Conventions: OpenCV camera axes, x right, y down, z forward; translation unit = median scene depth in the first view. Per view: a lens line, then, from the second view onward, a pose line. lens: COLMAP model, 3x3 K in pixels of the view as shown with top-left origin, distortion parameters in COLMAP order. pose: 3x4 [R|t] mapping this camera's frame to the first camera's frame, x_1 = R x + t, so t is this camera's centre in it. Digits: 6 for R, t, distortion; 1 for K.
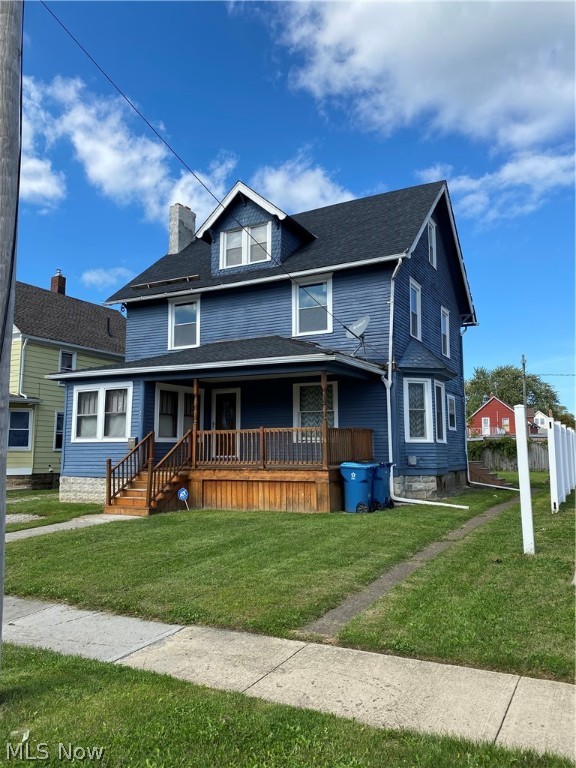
lens RADIAL K [[576.2, 0, 287.8], [0, 576.2, 383.3], [0, 0, 1]] dist [0.023172, -0.018121]
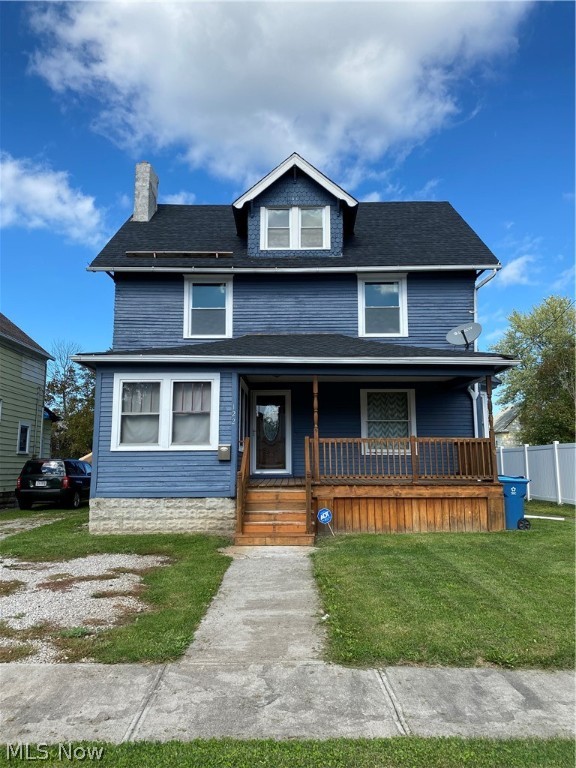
lens RADIAL K [[576.2, 0, 287.8], [0, 576.2, 383.9], [0, 0, 1]] dist [0.023172, -0.018121]
pose [[0.895099, 0.066574, 0.440869, -0.492003], [-0.055004, 0.997725, -0.038988, 0.034221], [-0.442461, 0.010649, 0.896724, 0.245669]]
